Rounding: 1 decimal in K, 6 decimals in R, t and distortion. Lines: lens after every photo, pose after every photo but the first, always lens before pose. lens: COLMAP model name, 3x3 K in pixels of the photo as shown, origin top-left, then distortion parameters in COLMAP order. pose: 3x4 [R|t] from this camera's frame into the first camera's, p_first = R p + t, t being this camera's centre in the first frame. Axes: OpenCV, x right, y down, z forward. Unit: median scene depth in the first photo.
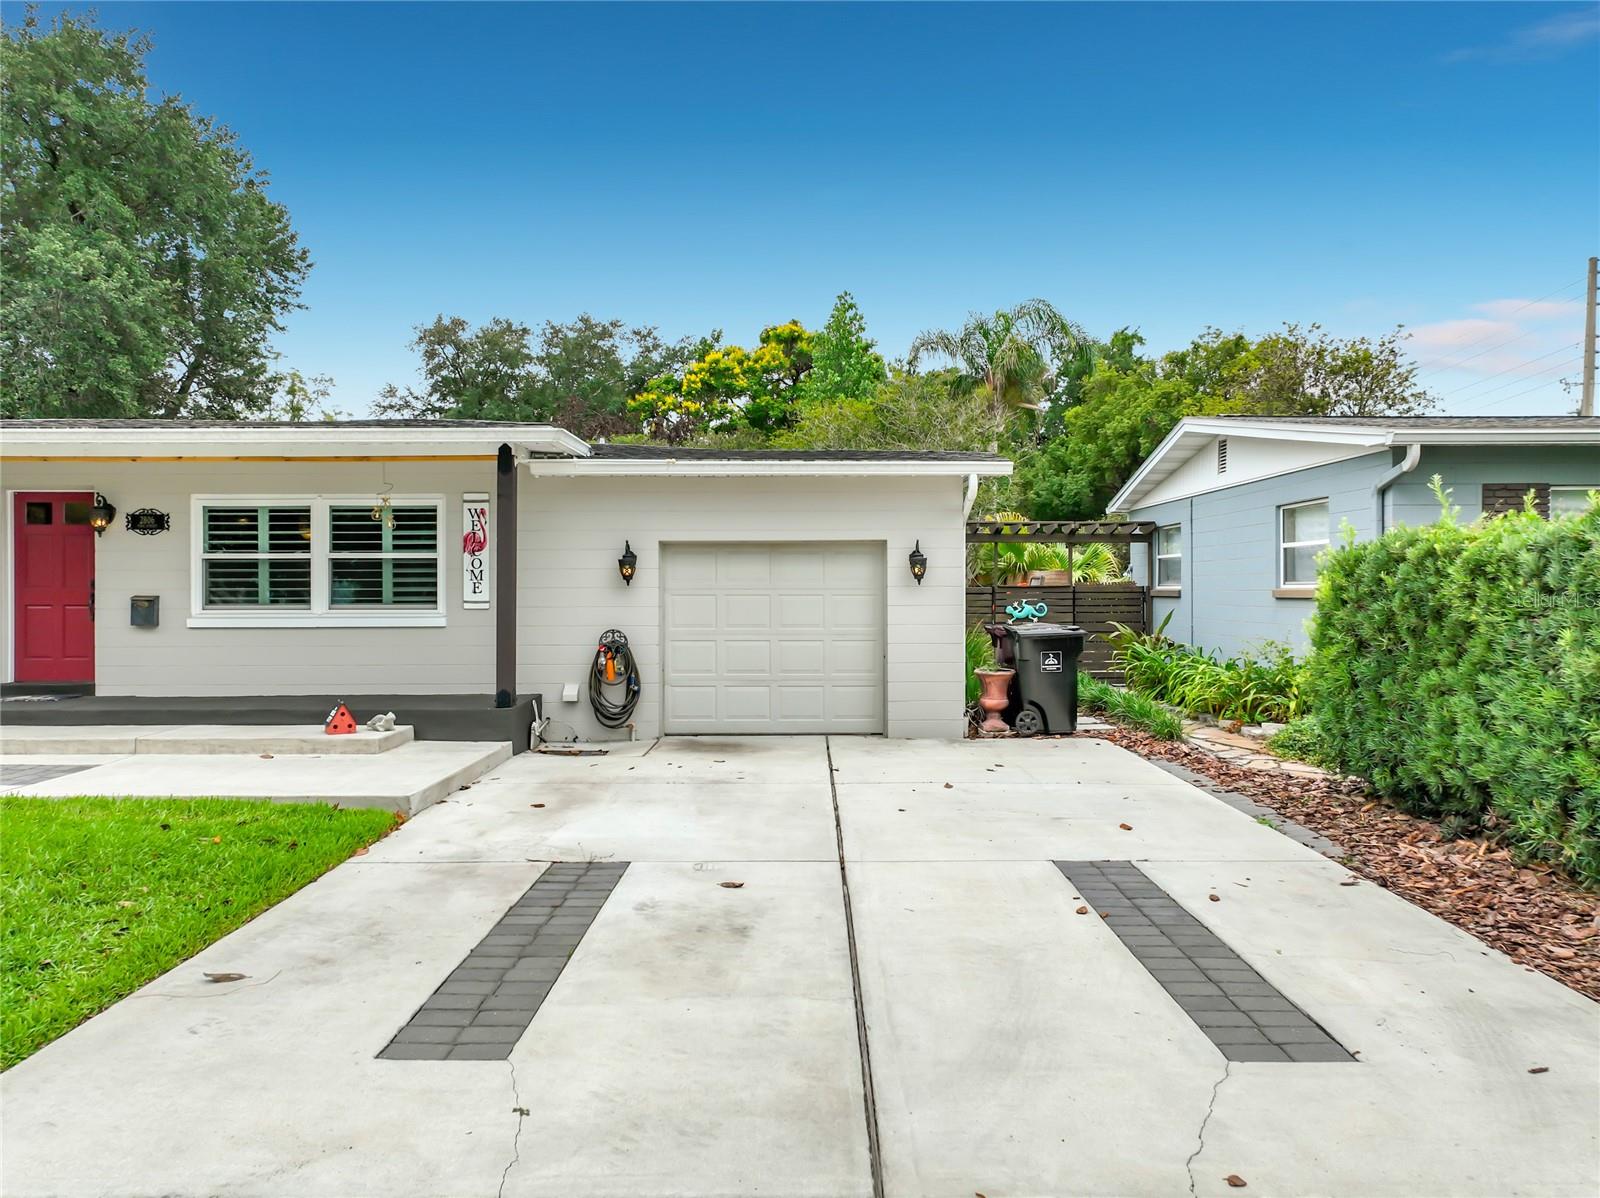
lens RADIAL K [[1137.3, 0, 805.2], [0, 1137.3, 590.1], [0, 0, 1]] dist [-0.000736, 0.007441]
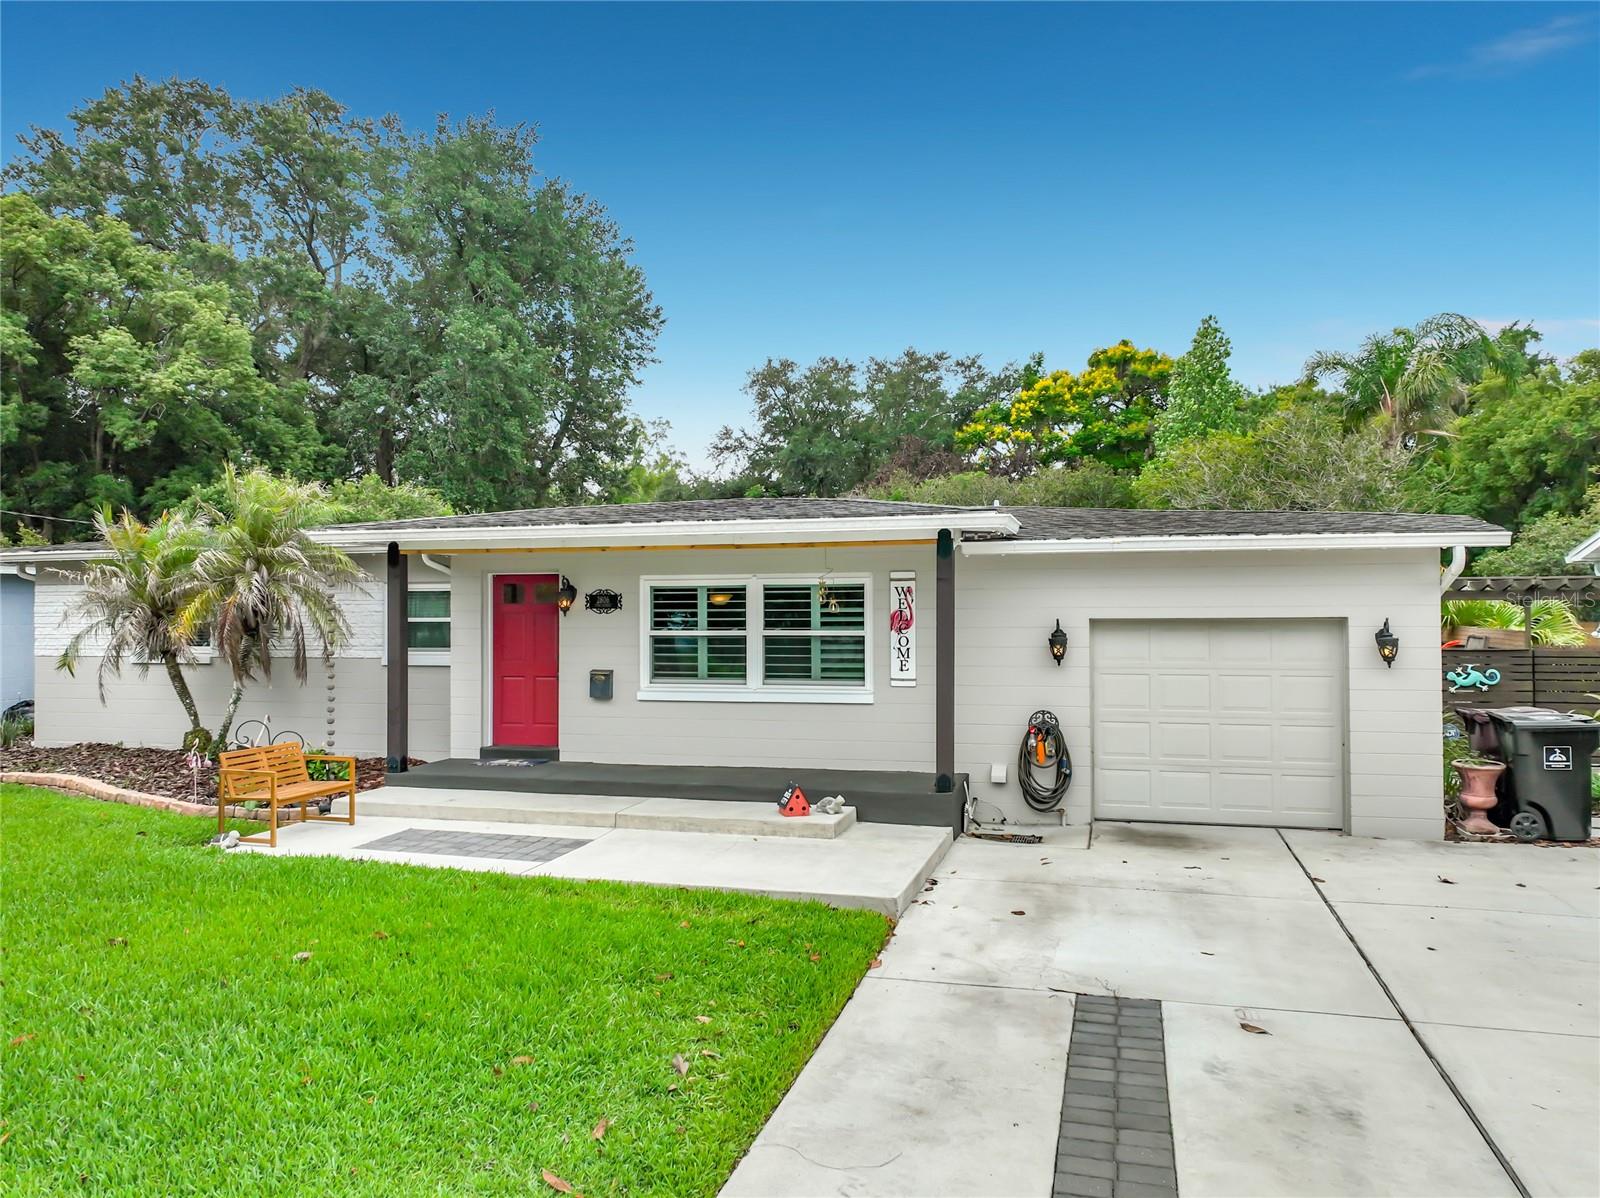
lens RADIAL K [[1150.1, 0, 800.0], [0, 1150.1, 599.0], [0, 0, 1]] dist [0.001836, 0.002069]
pose [[0.963959, -0.005123, -0.266002, -0.106123], [0.001736, 0.999914, -0.012969, -0.047655], [0.266046, 0.012040, 0.963885, -0.005079]]
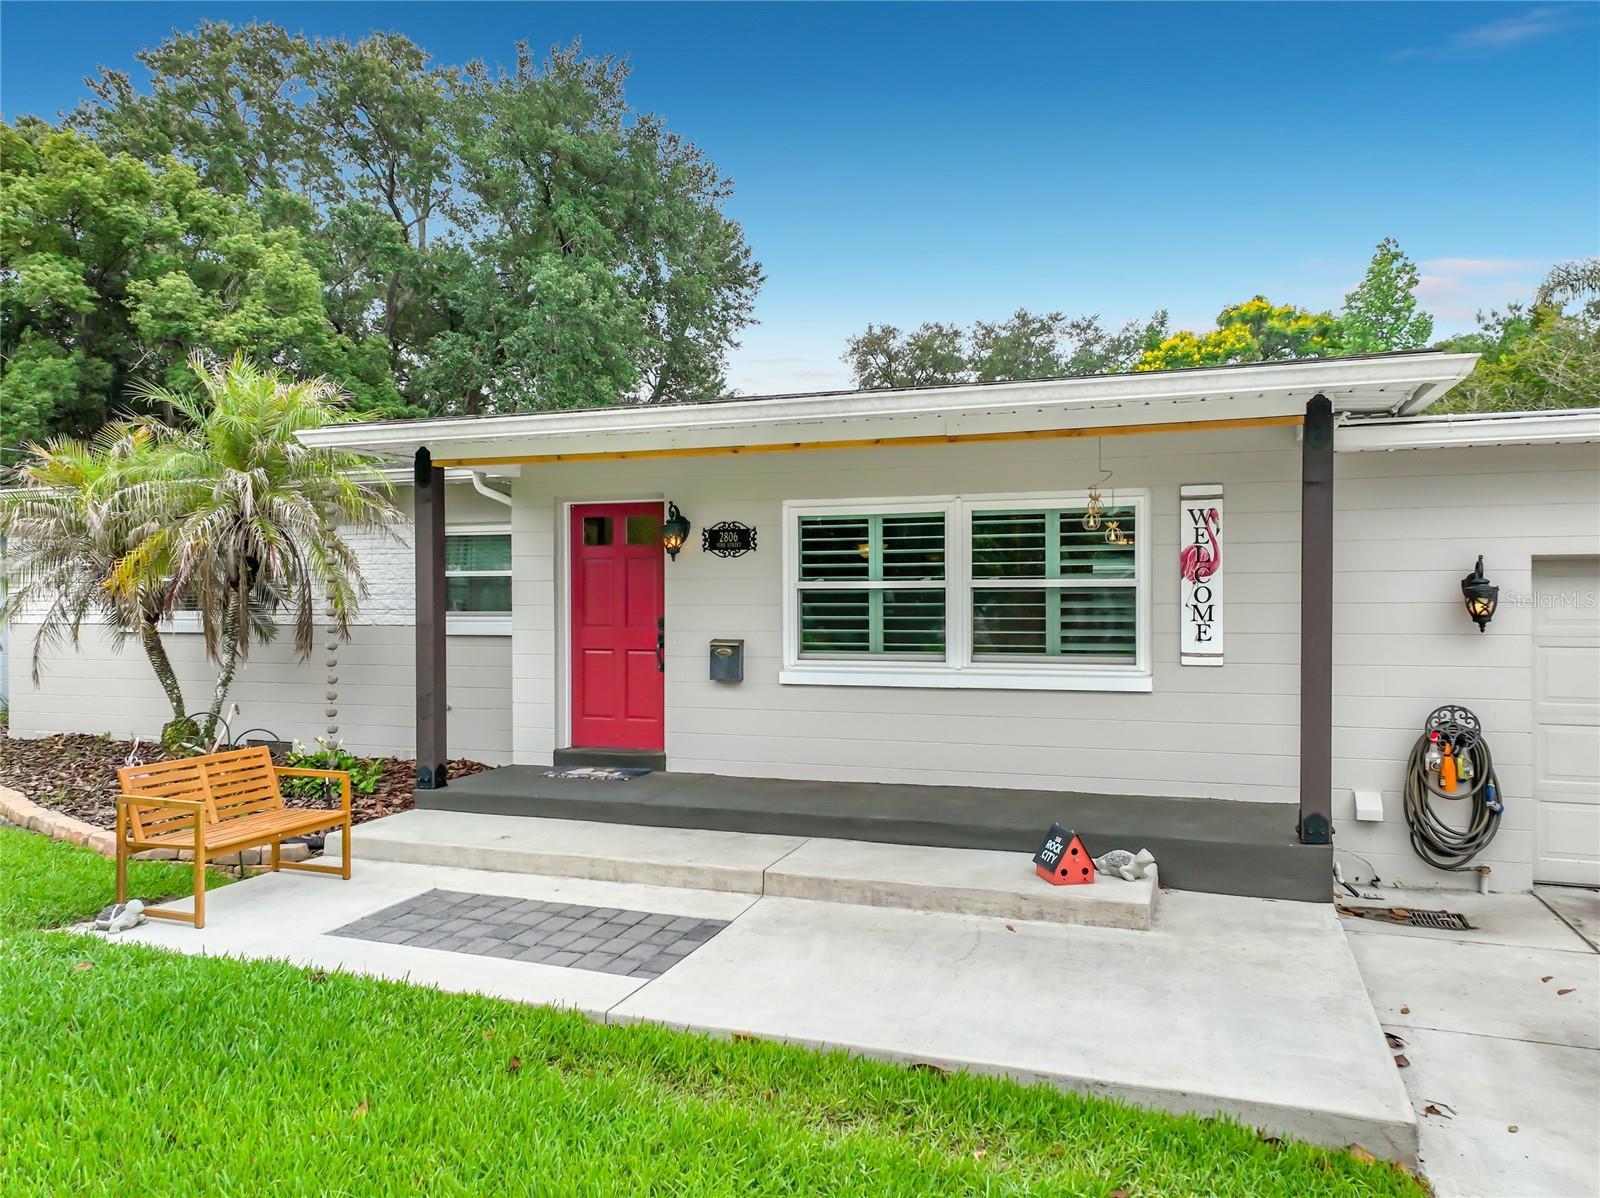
lens RADIAL K [[1128.2, 0, 797.8], [0, 1128.2, 603.4], [0, 0, 1]] dist [-0.001464, 0.022557]
pose [[0.940675, 0.000110, -0.339310, -0.286752], [0.001294, 0.999992, 0.003911, -0.021202], [0.339308, -0.004118, 0.940666, 0.325553]]
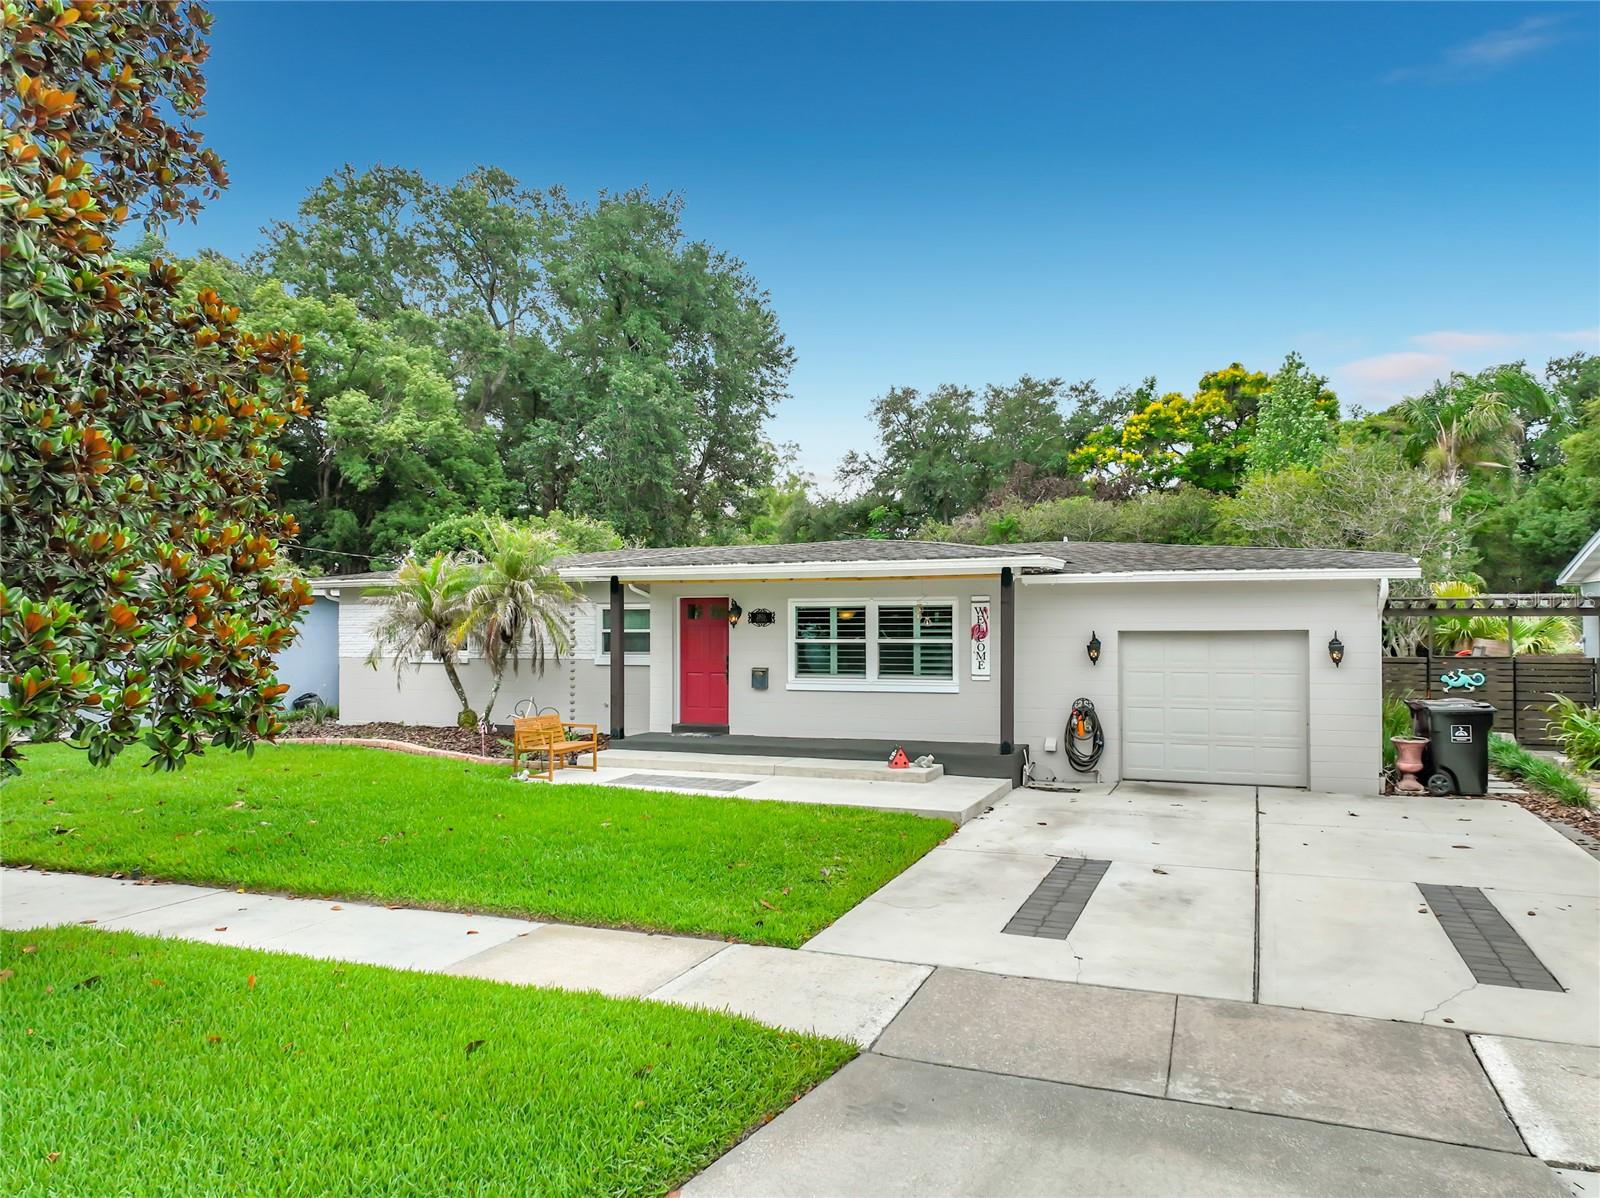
lens RADIAL K [[1144.0, 0, 801.0], [0, 1144.0, 603.5], [0, 0, 1]] dist [0.005521, 0.004551]
pose [[0.929297, -0.007451, -0.369257, 0.019213], [0.000188, 0.999806, -0.019701, -0.048782], [0.369332, 0.018238, 0.929118, -0.361773]]
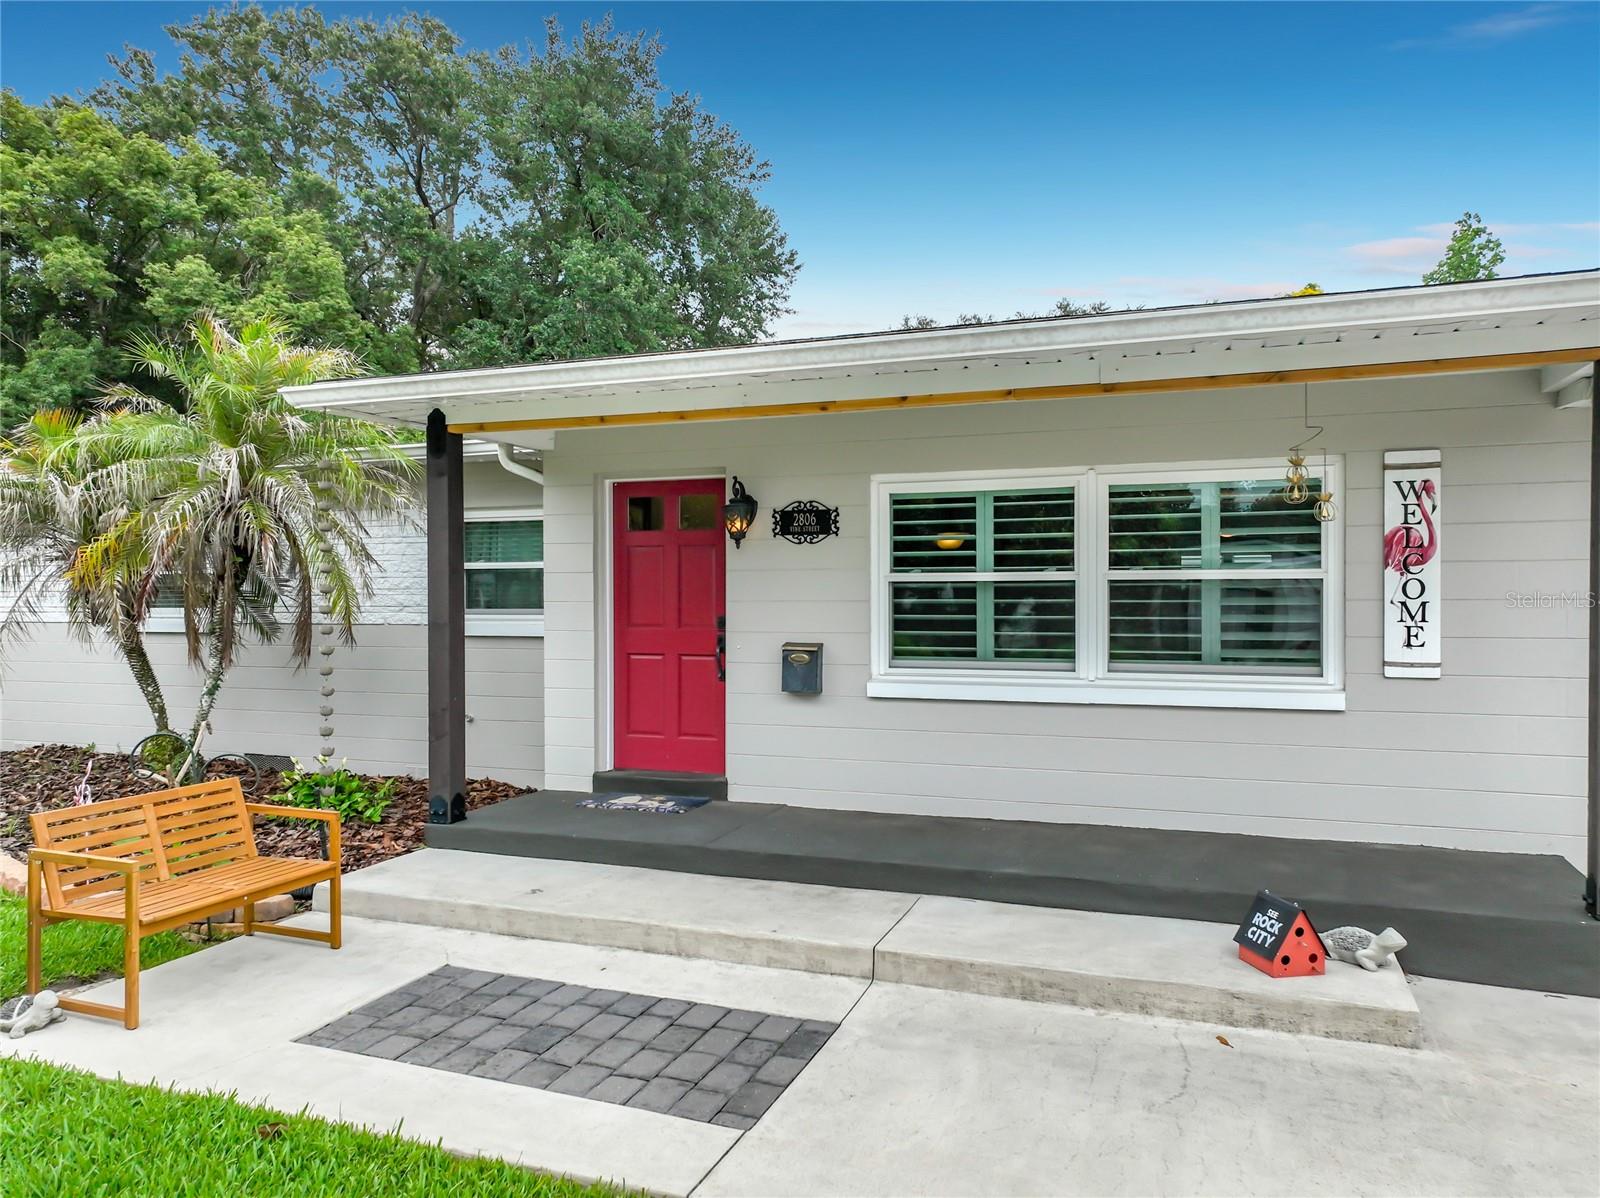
lens RADIAL K [[1128.2, 0, 797.8], [0, 1128.2, 603.4], [0, 0, 1]] dist [-0.001464, 0.022557]
pose [[0.932427, 0.002052, -0.361353, -0.361175], [-0.000448, 0.999990, 0.004523, -0.018929], [0.361359, -0.004055, 0.932418, 0.431689]]
